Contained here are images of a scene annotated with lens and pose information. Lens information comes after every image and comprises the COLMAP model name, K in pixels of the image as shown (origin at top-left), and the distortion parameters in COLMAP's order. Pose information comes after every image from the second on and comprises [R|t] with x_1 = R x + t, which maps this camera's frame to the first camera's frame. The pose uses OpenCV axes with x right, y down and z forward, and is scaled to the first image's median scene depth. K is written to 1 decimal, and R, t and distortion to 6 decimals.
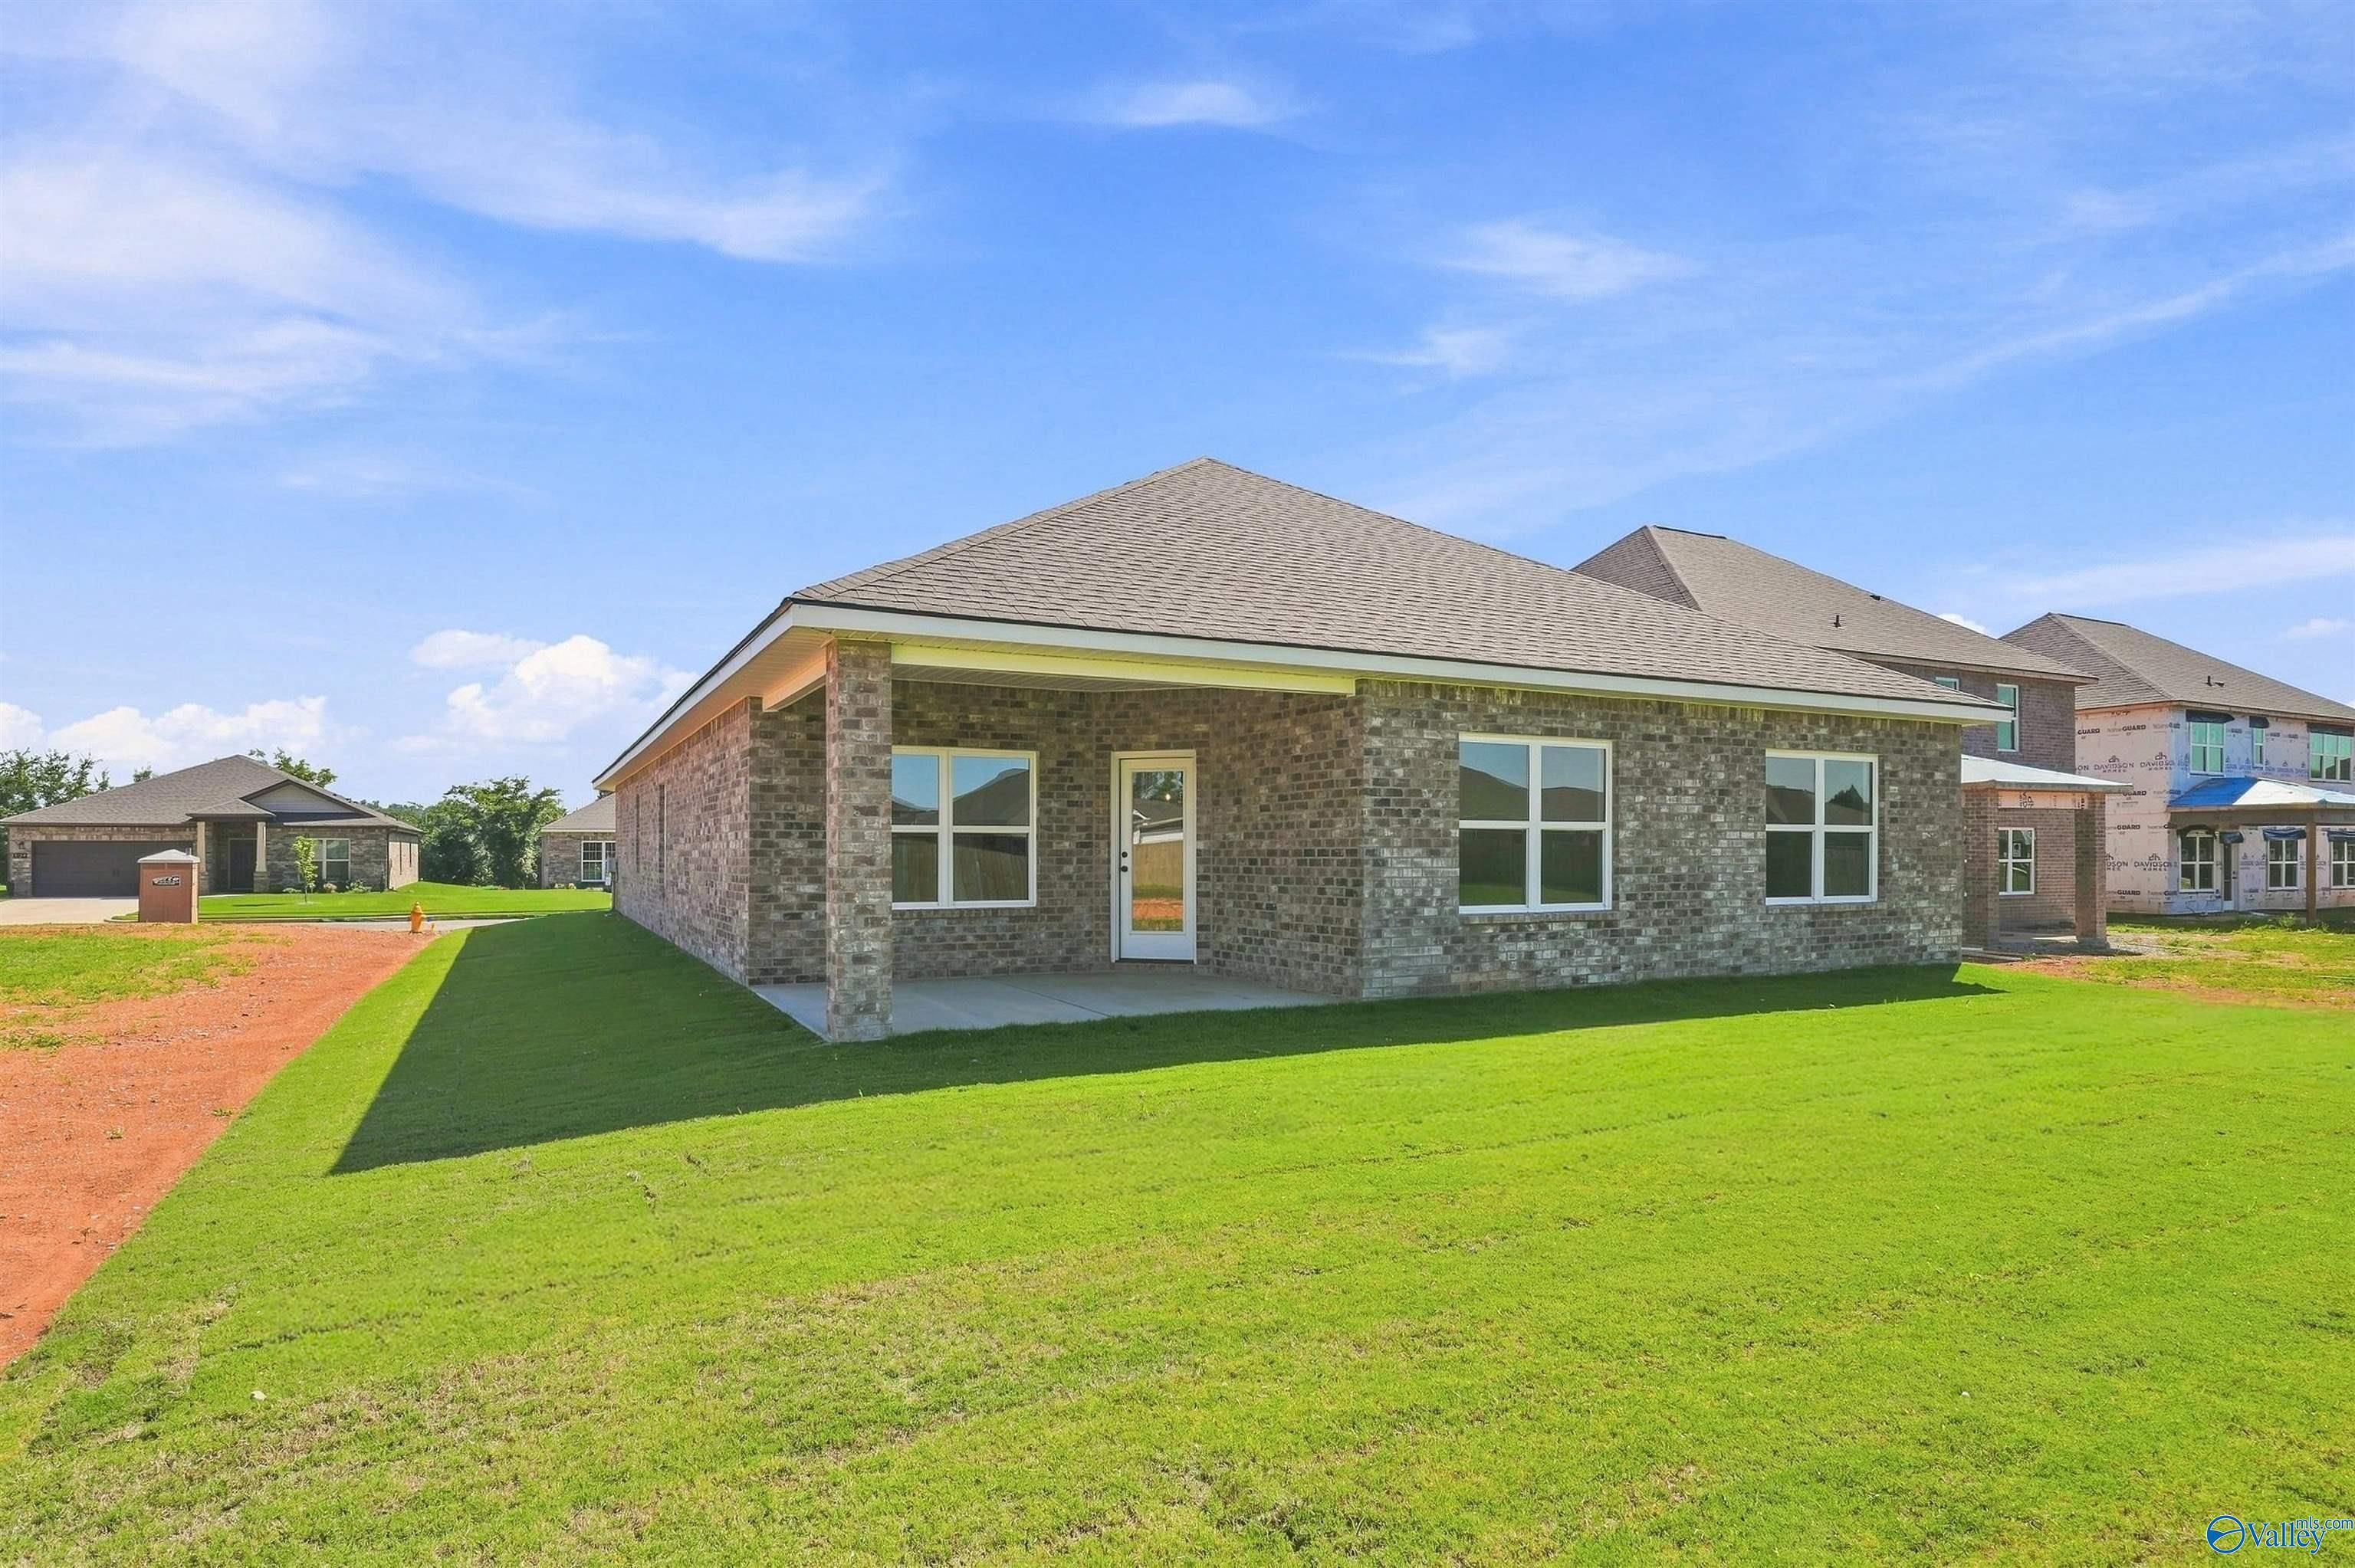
lens RADIAL K [[1221.6, 0, 1136.4], [0, 1221.6, 854.3], [0, 0, 1]] dist [-0.002264, -0.000089]
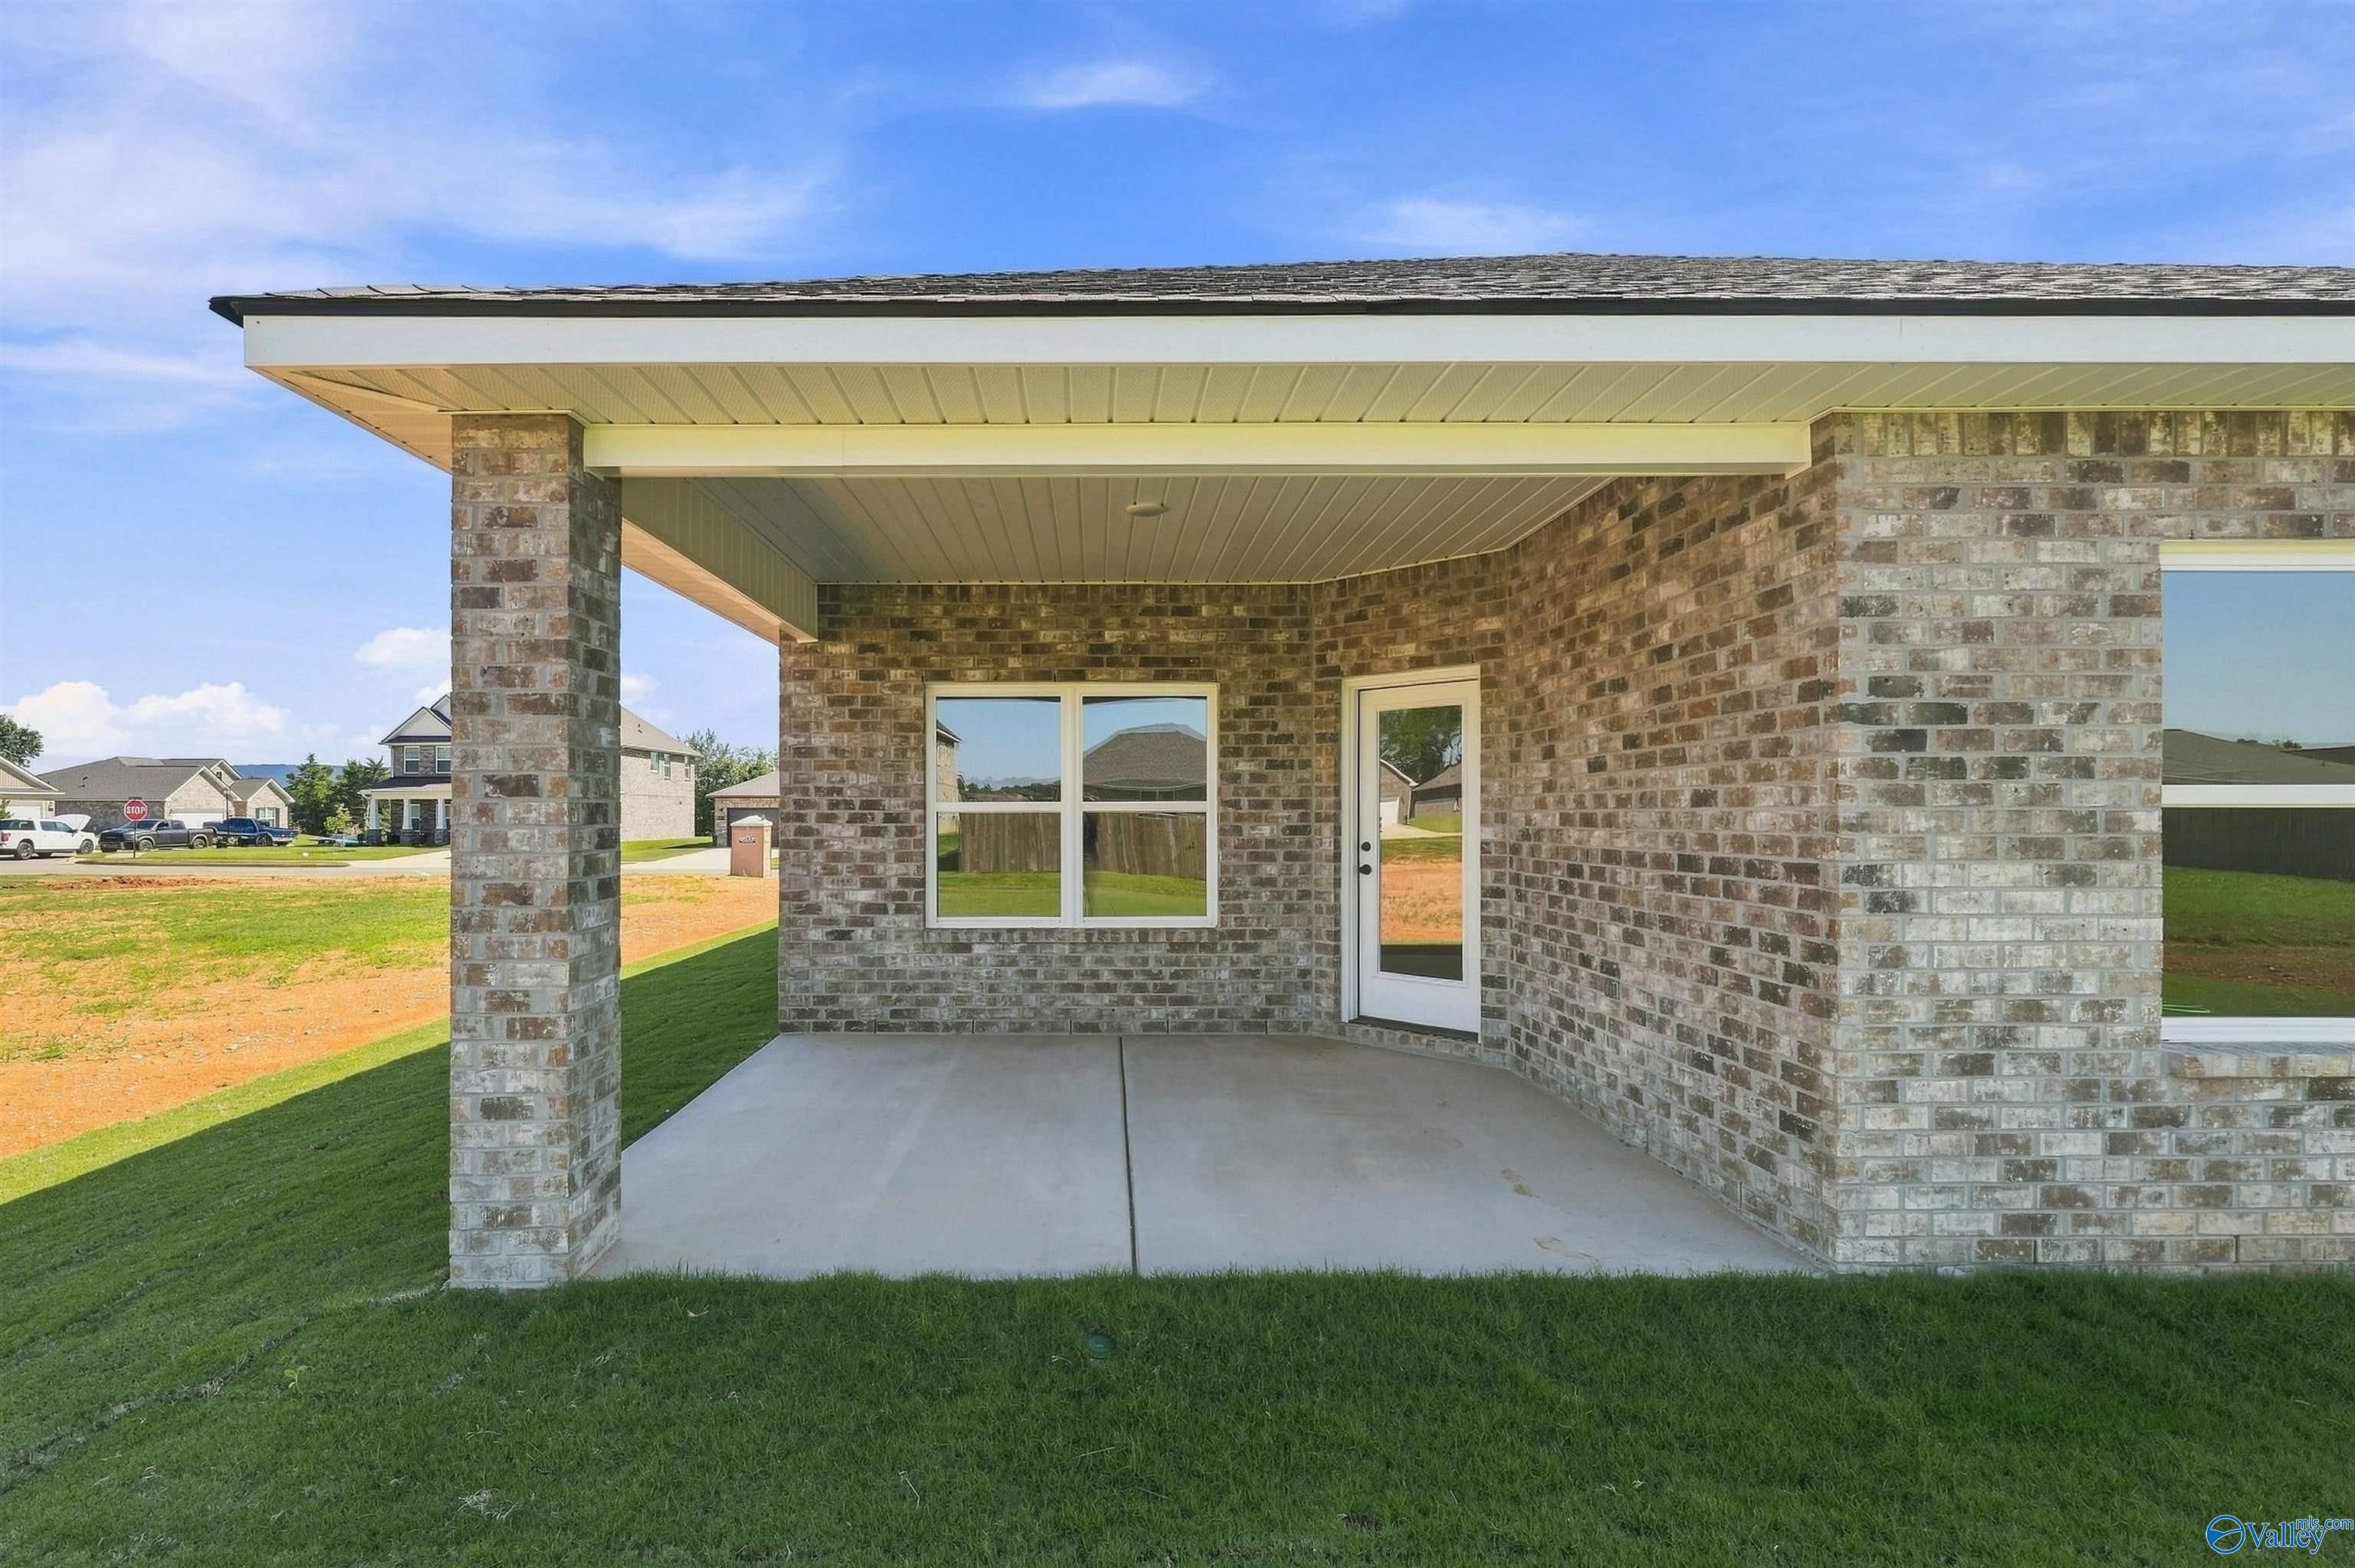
lens RADIAL K [[968.6, 0, 1135.4], [0, 968.6, 811.6], [0, 0, 1]] dist [-0.001852, 0.000015]
pose [[0.899505, -0.000746, -0.436909, 0.106466], [0.000561, 1.000000, -0.000552, -0.018407], [0.436910, 0.000252, 0.899505, 0.558591]]
